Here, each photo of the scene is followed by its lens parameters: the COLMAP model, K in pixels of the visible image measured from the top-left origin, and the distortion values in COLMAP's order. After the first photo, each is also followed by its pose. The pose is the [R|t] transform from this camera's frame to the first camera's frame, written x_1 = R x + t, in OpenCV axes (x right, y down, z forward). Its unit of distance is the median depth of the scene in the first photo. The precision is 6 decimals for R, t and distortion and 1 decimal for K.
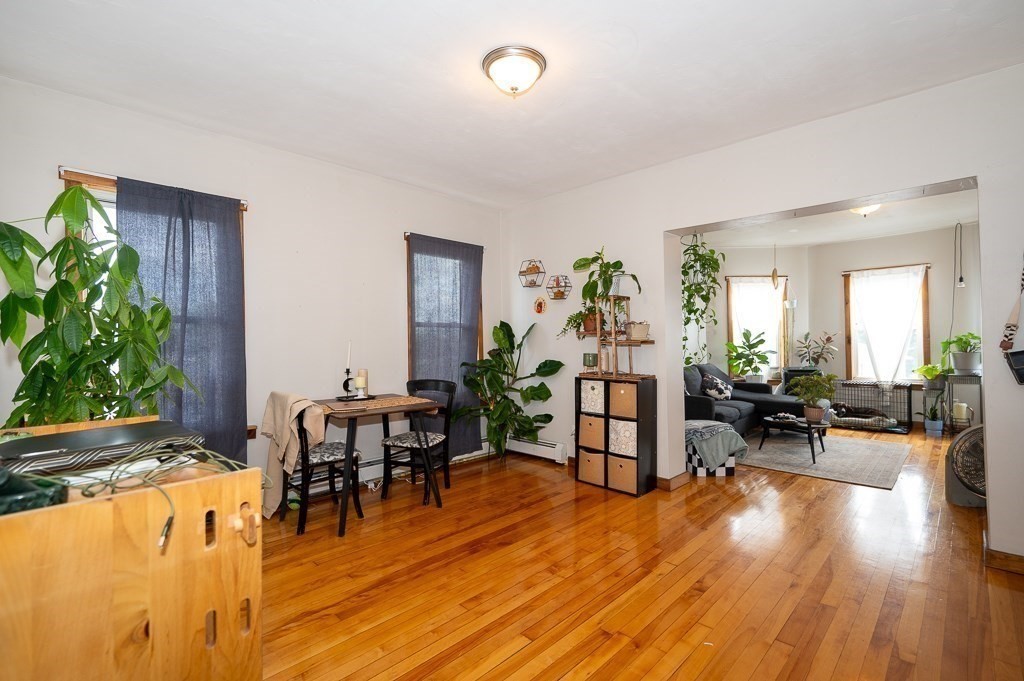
lens RADIAL K [[463.3, 0, 504.0], [0, 463.3, 340.0], [0, 0, 1]] dist [-0.001931, -0.001545]
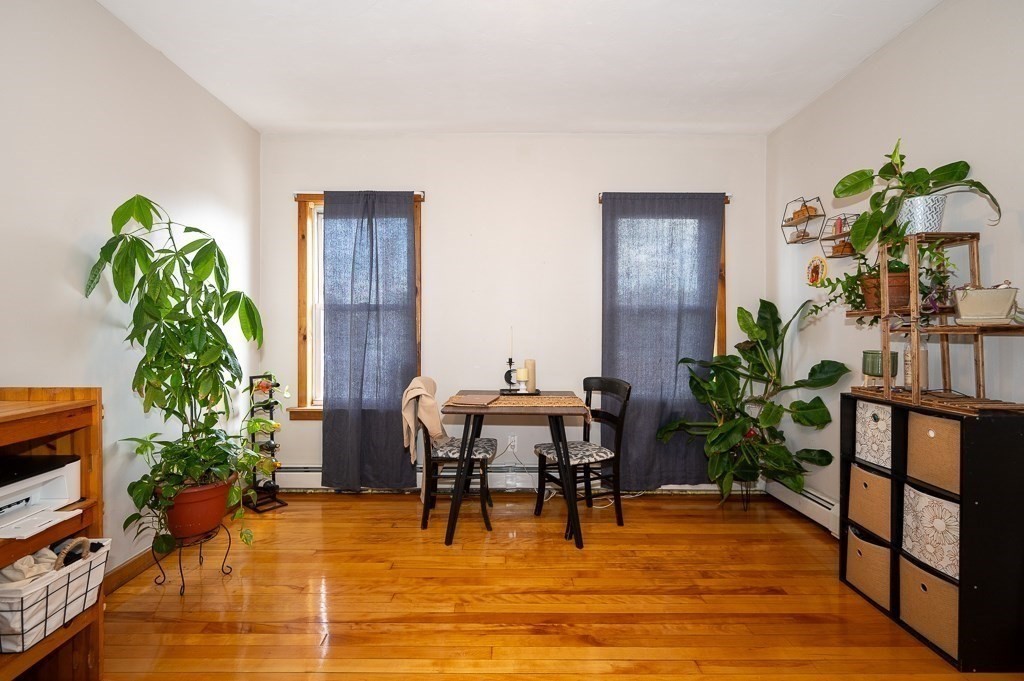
lens RADIAL K [[463.3, 0, 512.1], [0, 463.3, 338.3], [0, 0, 1]] dist [-0.001931, -0.001545]
pose [[0.708893, 0.015125, -0.705154, 0.273514], [-0.006412, 0.999867, 0.015000, 0.009396], [0.705287, -0.006112, 0.708896, 0.347842]]
